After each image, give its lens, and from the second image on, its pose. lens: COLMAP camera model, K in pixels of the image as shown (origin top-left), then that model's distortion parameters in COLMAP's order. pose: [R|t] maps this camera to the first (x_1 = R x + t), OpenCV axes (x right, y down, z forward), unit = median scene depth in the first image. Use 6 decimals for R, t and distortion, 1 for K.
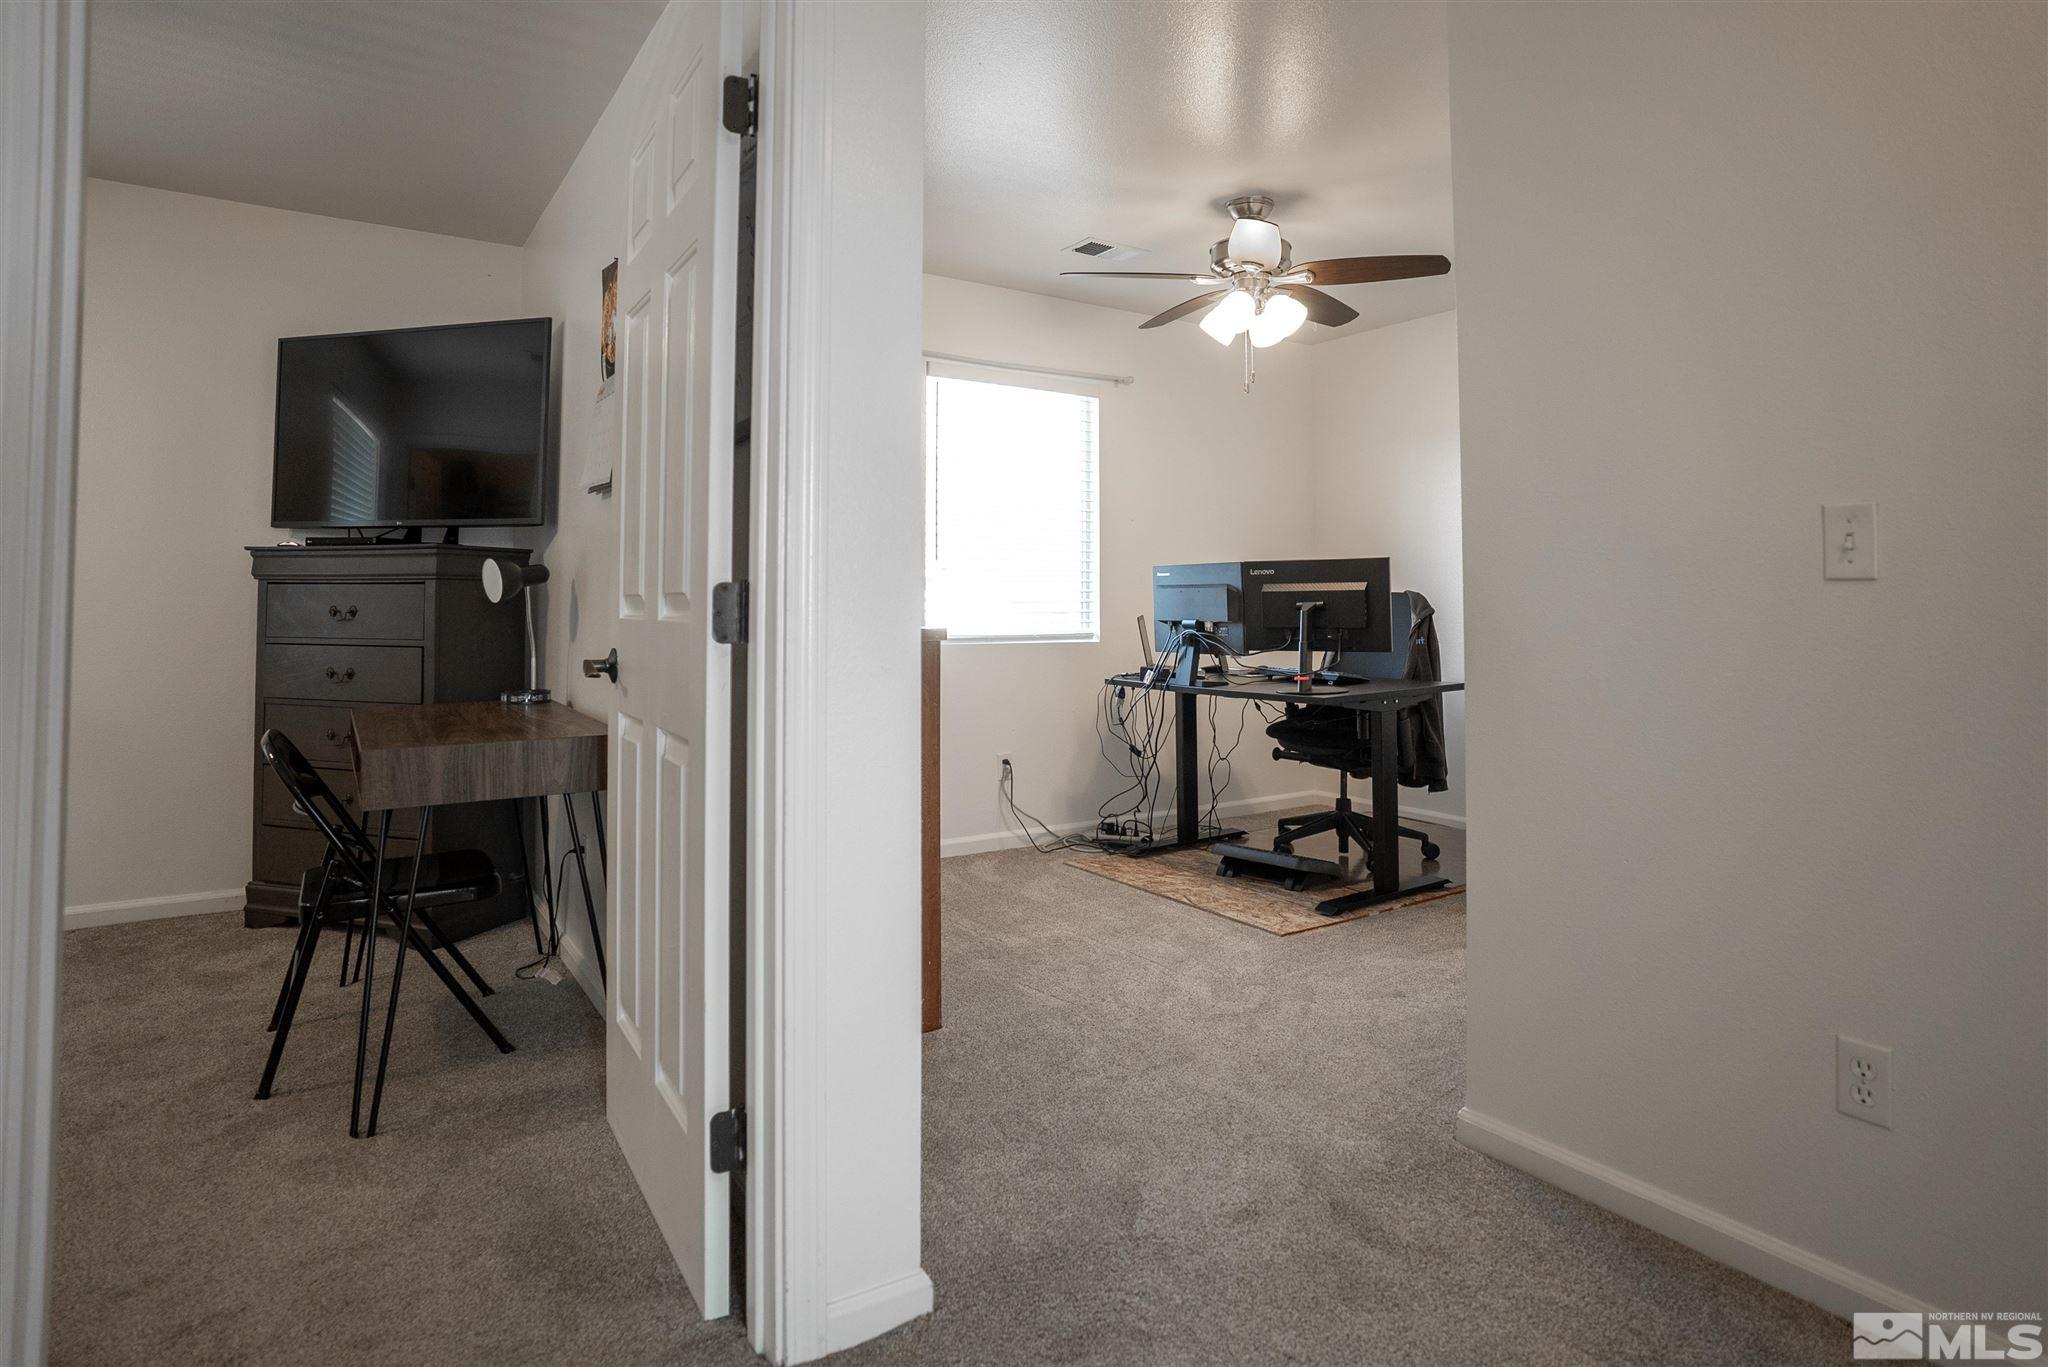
lens RADIAL K [[1119.7, 0, 1079.7], [0, 1119.7, 564.5], [0, 0, 1]] dist [-0.070641, 0.037594]
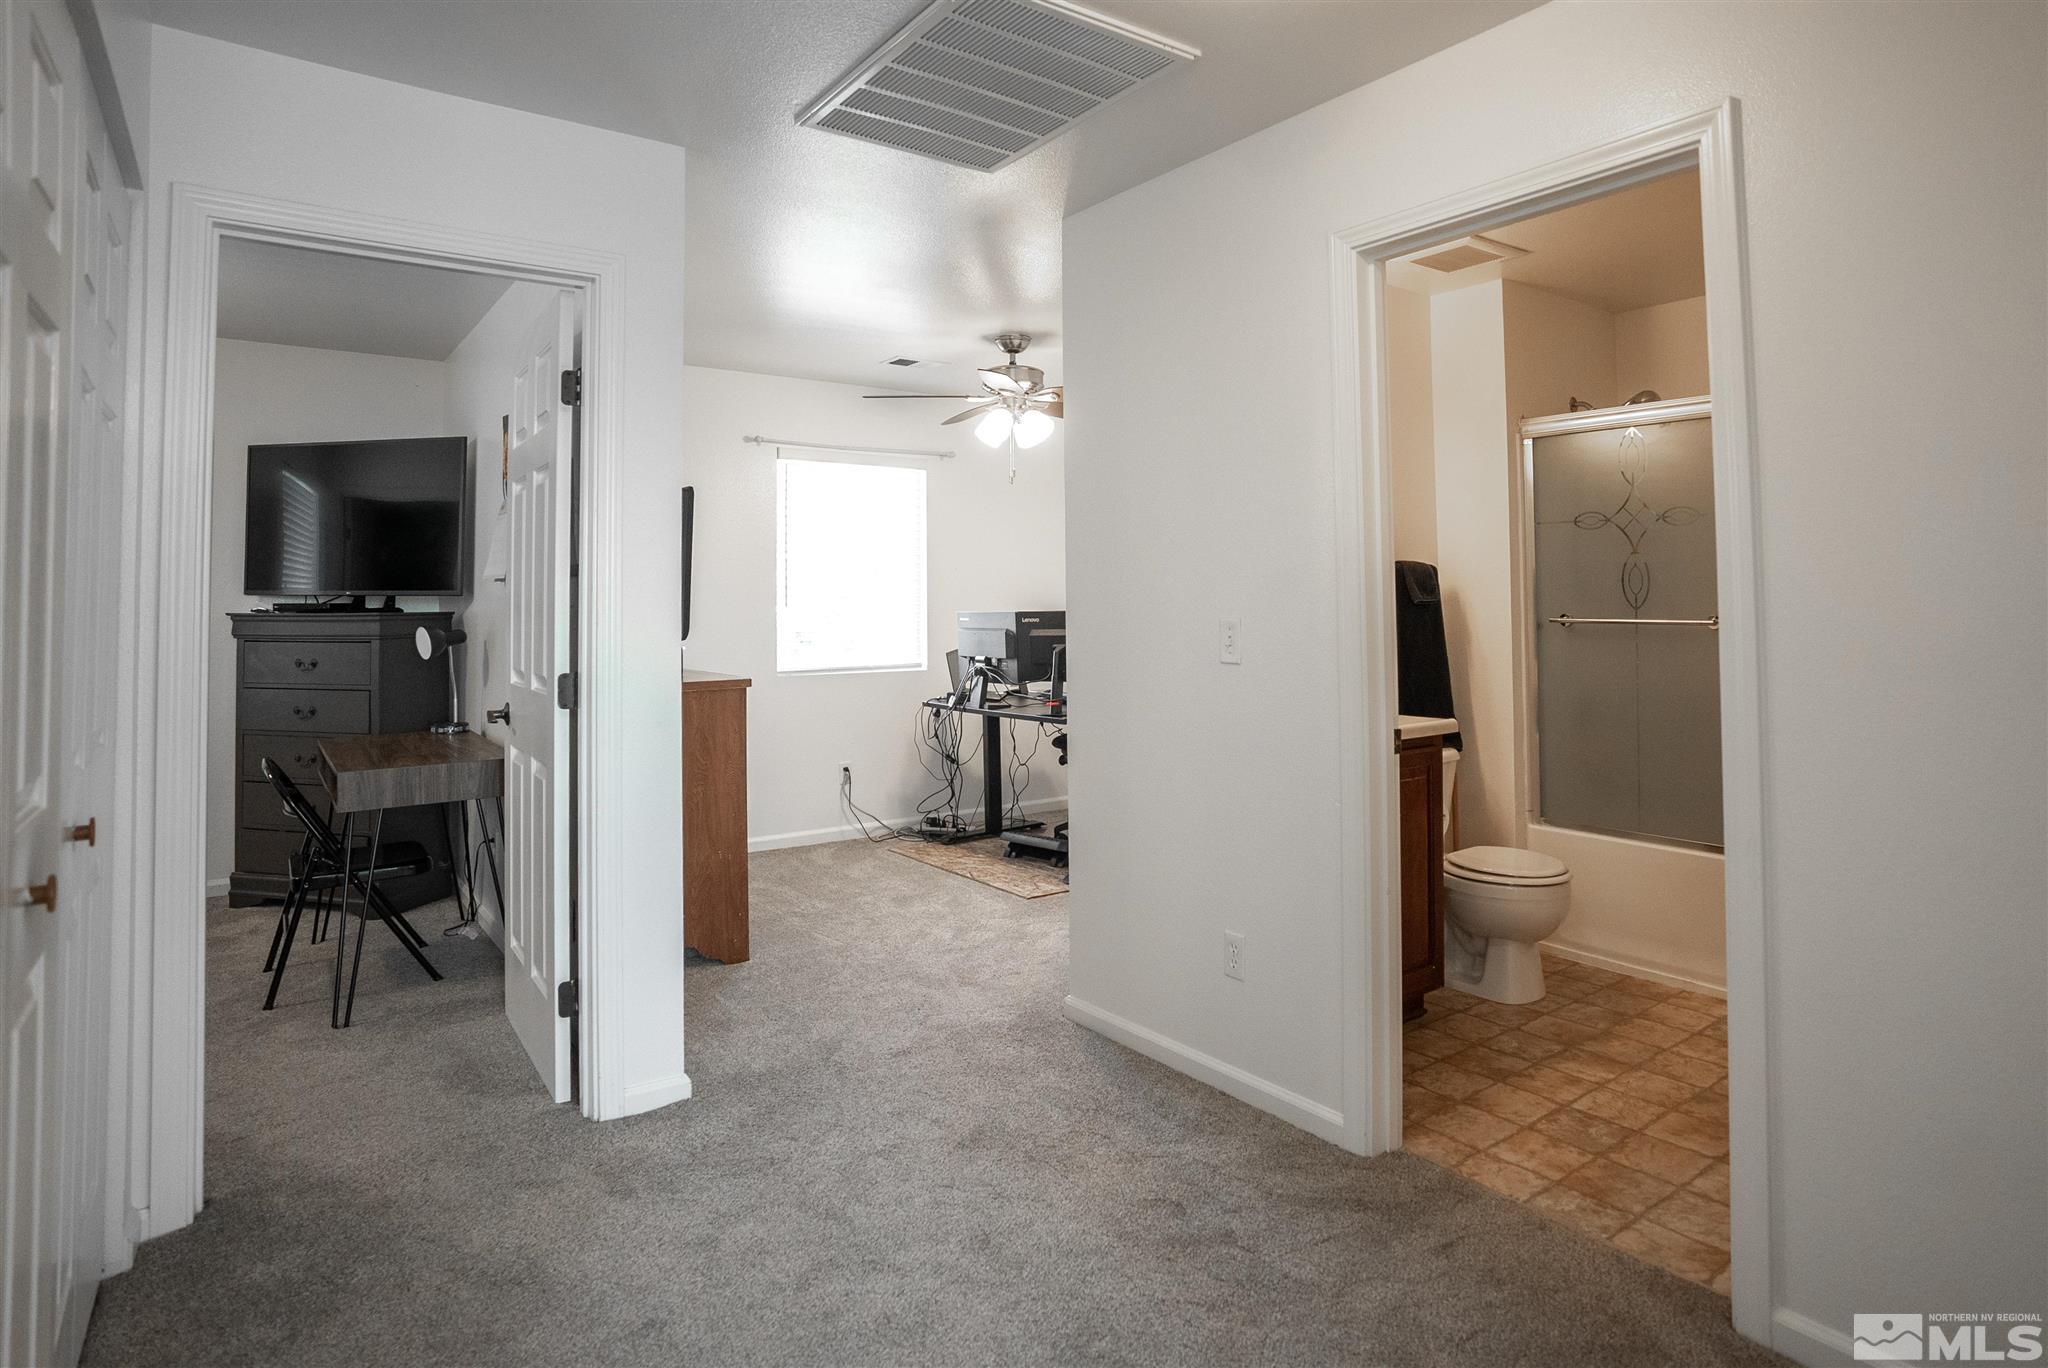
lens RADIAL K [[1123.6, 0, 1075.1], [0, 1123.6, 561.7], [0, 0, 1]] dist [-0.070257, 0.036878]
pose [[0.998819, -0.008705, 0.047809, 0.152244], [0.008800, 0.999960, -0.001777, -0.057461], [-0.047792, 0.002195, 0.998855, -0.293623]]
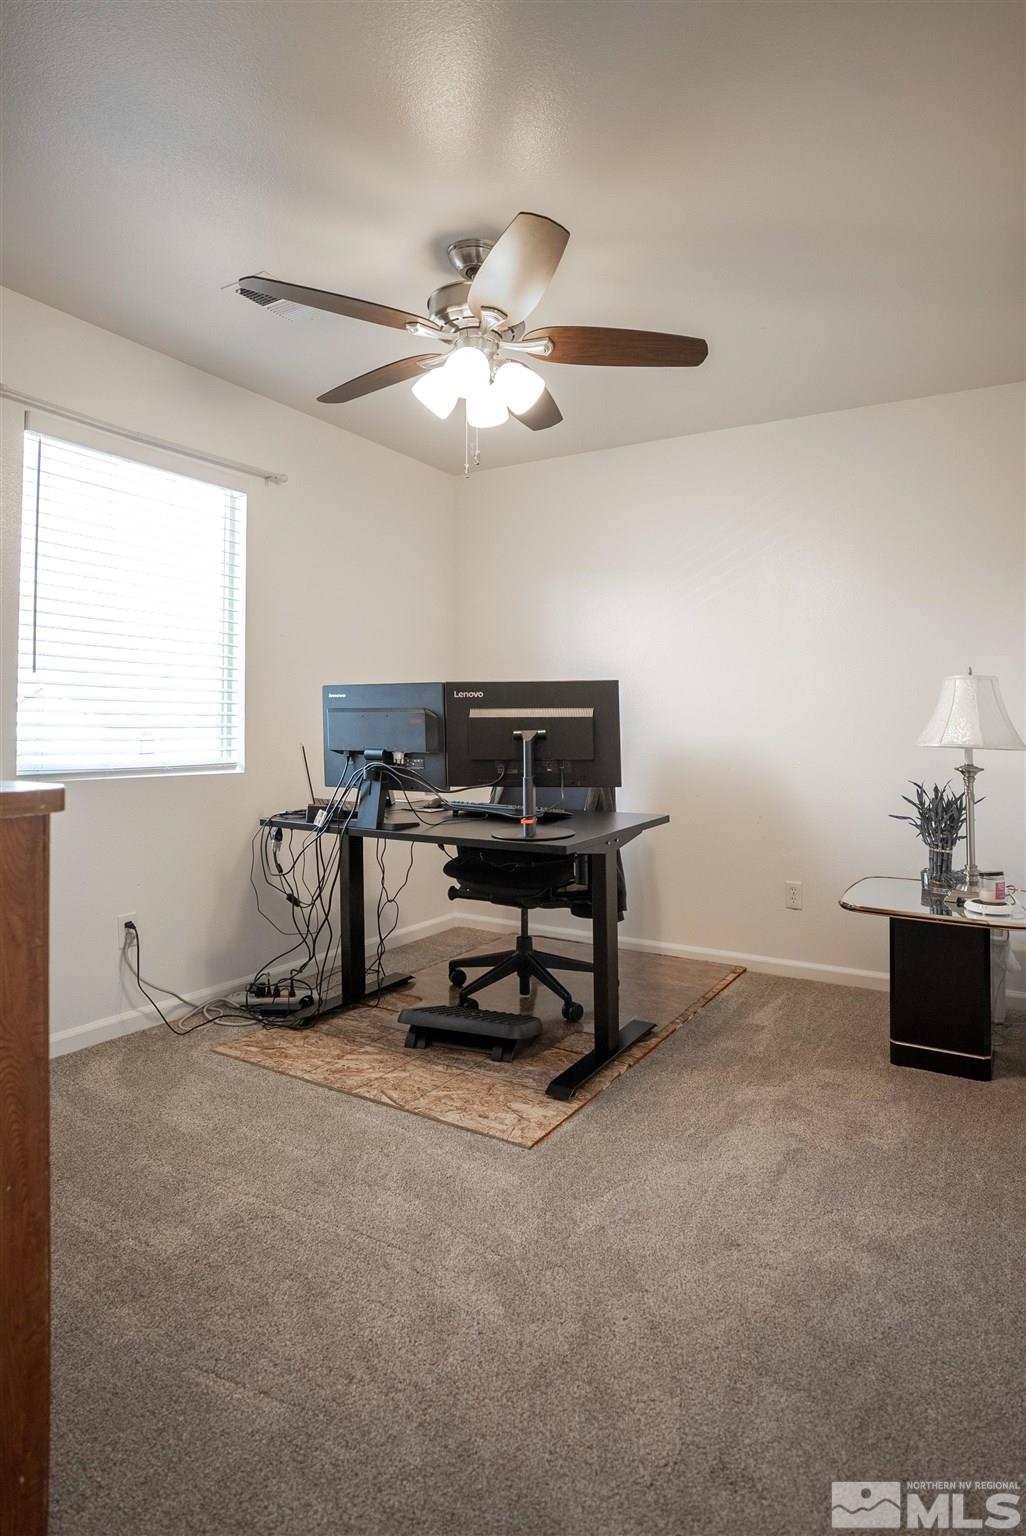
lens RADIAL K [[842.7, 0, 541.7], [0, 842.7, 706.1], [0, 0, 1]] dist [-0.070257, 0.036878]
pose [[0.908772, 0.012913, 0.417092, -0.054373], [-0.018636, 0.999780, 0.009652, 0.008399], [-0.416876, -0.016545, 0.908813, 0.391053]]
